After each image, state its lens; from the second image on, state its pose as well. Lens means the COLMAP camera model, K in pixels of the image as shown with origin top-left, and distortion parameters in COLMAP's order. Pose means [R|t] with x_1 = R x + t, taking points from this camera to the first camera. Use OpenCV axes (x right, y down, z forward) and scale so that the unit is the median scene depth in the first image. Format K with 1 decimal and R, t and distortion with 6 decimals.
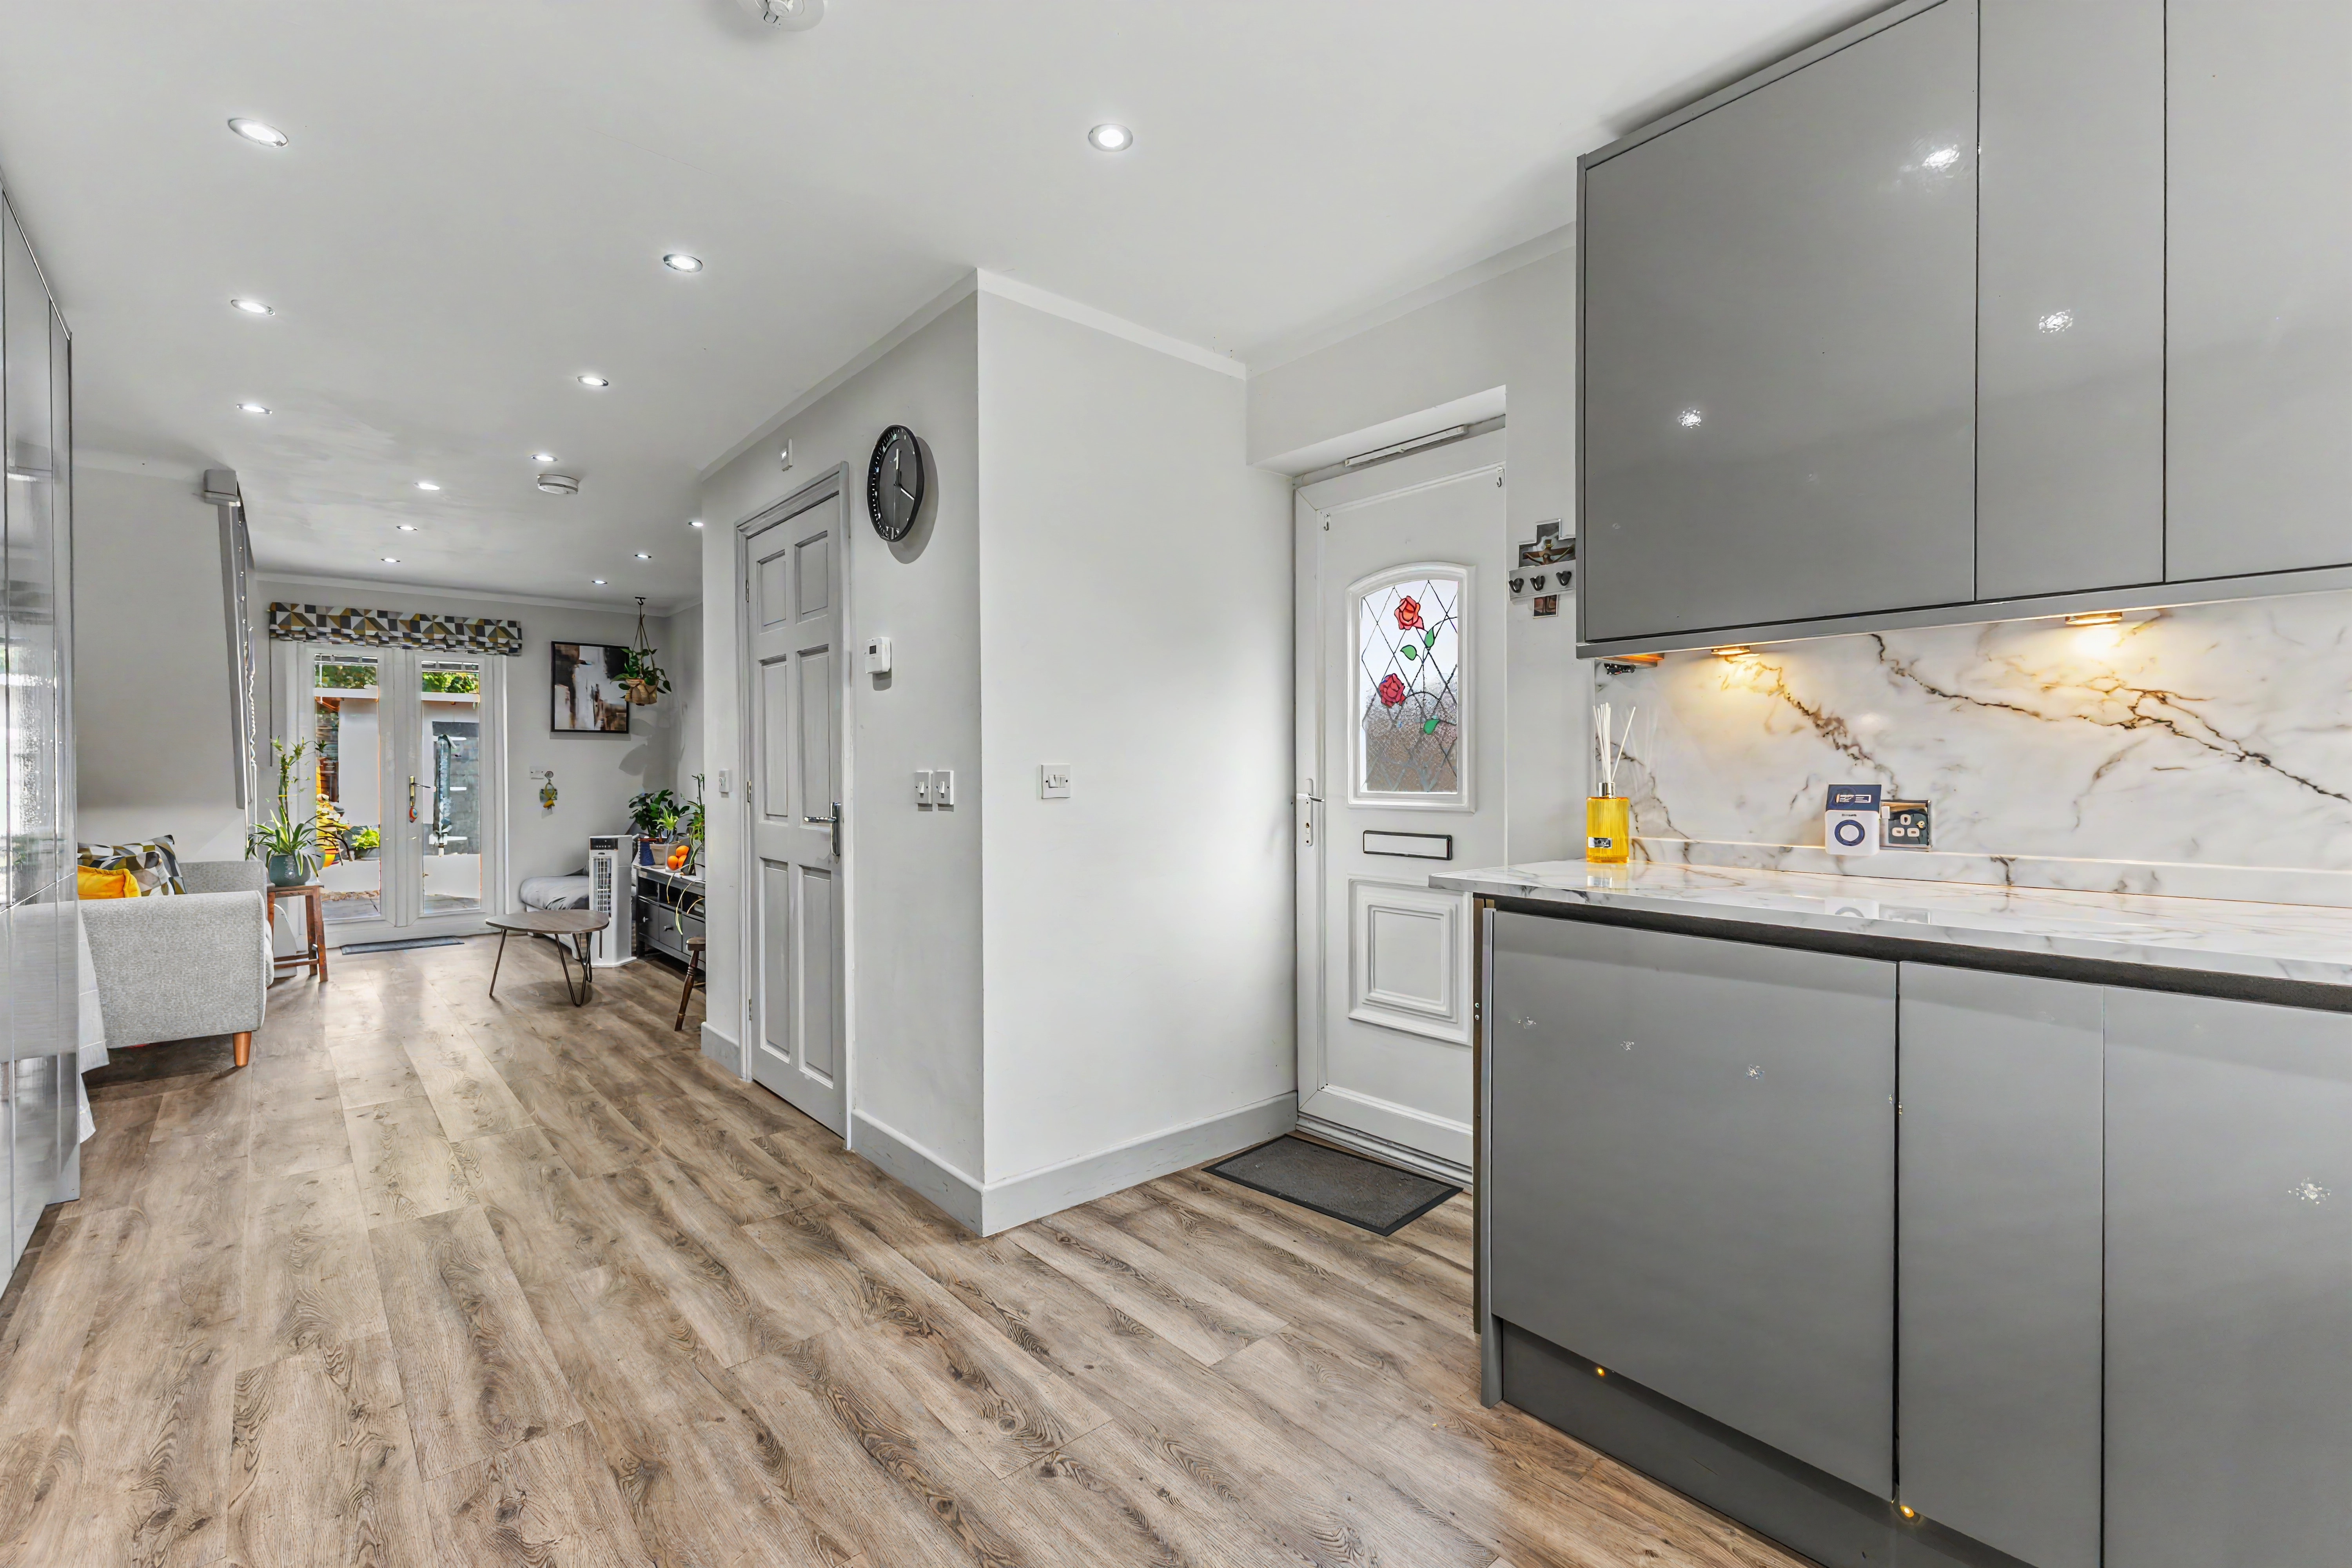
lens RADIAL K [[1011.1, 0, 1168.2], [0, 1011.1, 770.8], [0, 0, 1]] dist [0.007440, 0.000549]
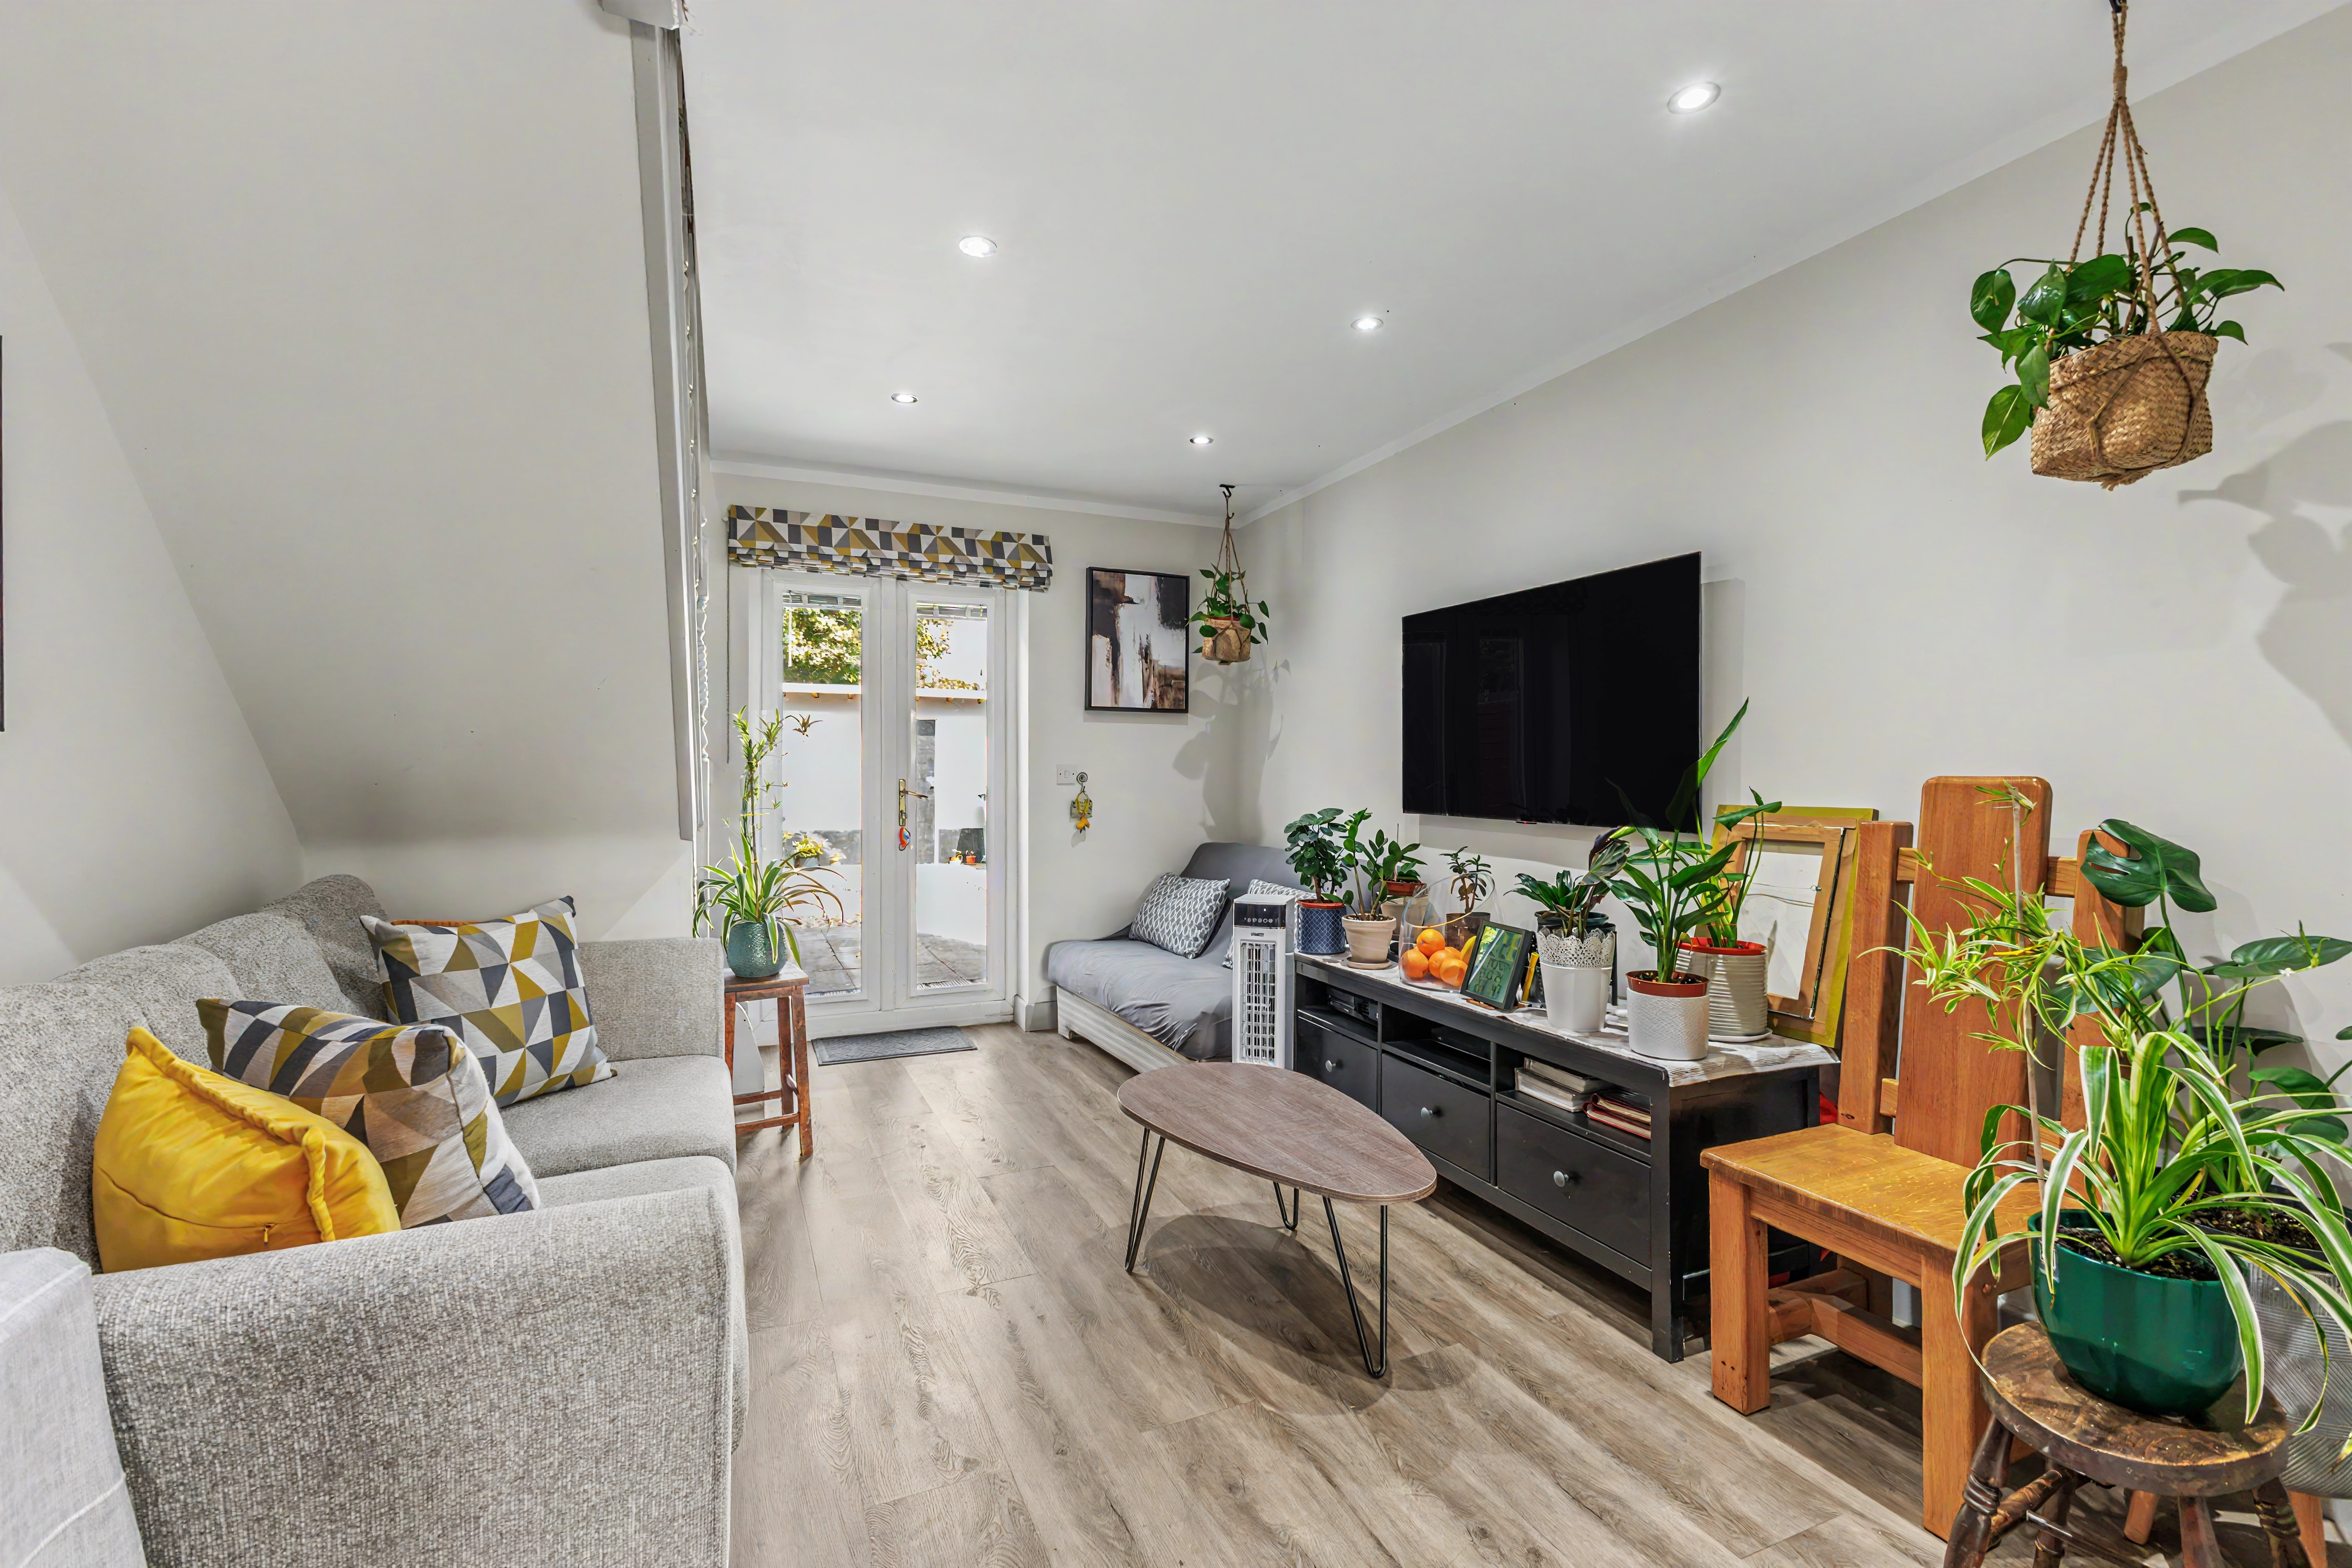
lens RADIAL K [[1011.1, 0, 1168.4], [0, 1011.1, 762.8], [0, 0, 1]] dist [0.007440, 0.000549]
pose [[0.954294, 0.001337, -0.298866, -0.403270], [-0.004750, 0.999932, -0.010691, 0.001062], [0.298832, 0.011622, 0.954235, 0.448544]]
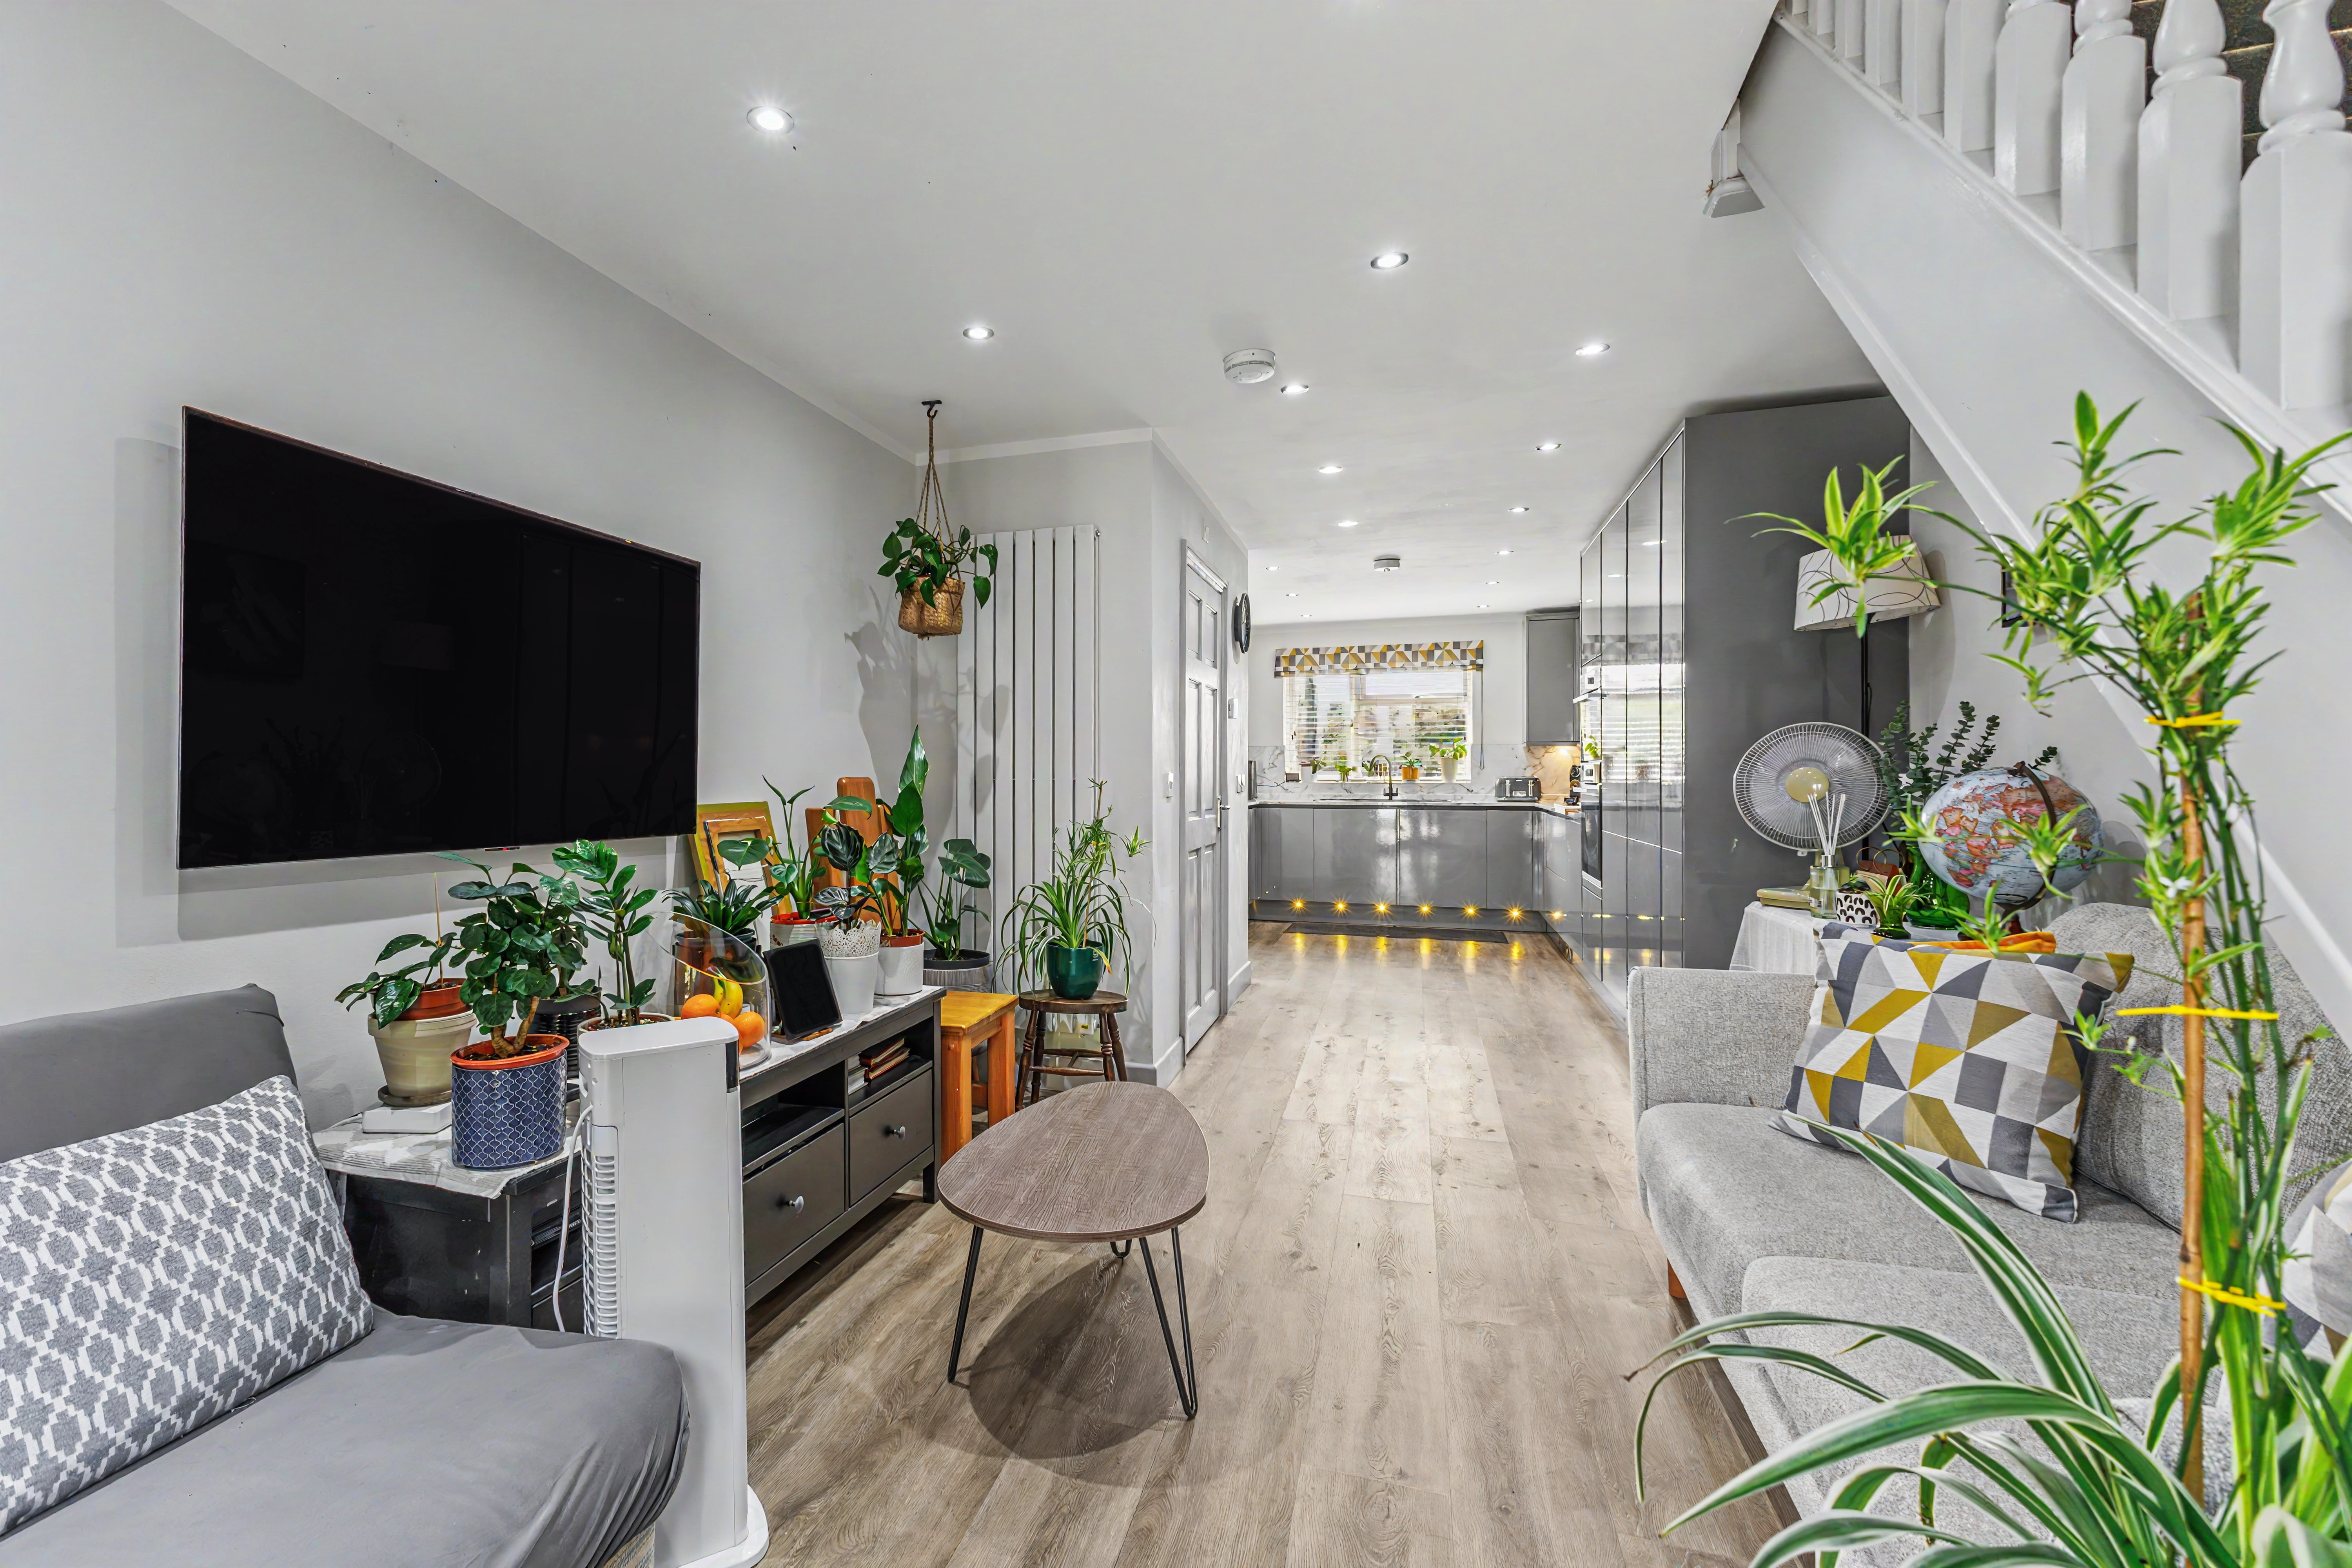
lens RADIAL K [[992.4, 0, 1036.1], [0, 992.4, 776.6], [0, 0, 1]] dist [-0.001127, -0.000614]
pose [[-0.459512, 0.003990, 0.888162, -0.650076], [0.005153, 0.999985, -0.001826, 0.001437], [-0.888156, 0.003738, -0.459526, 0.810833]]
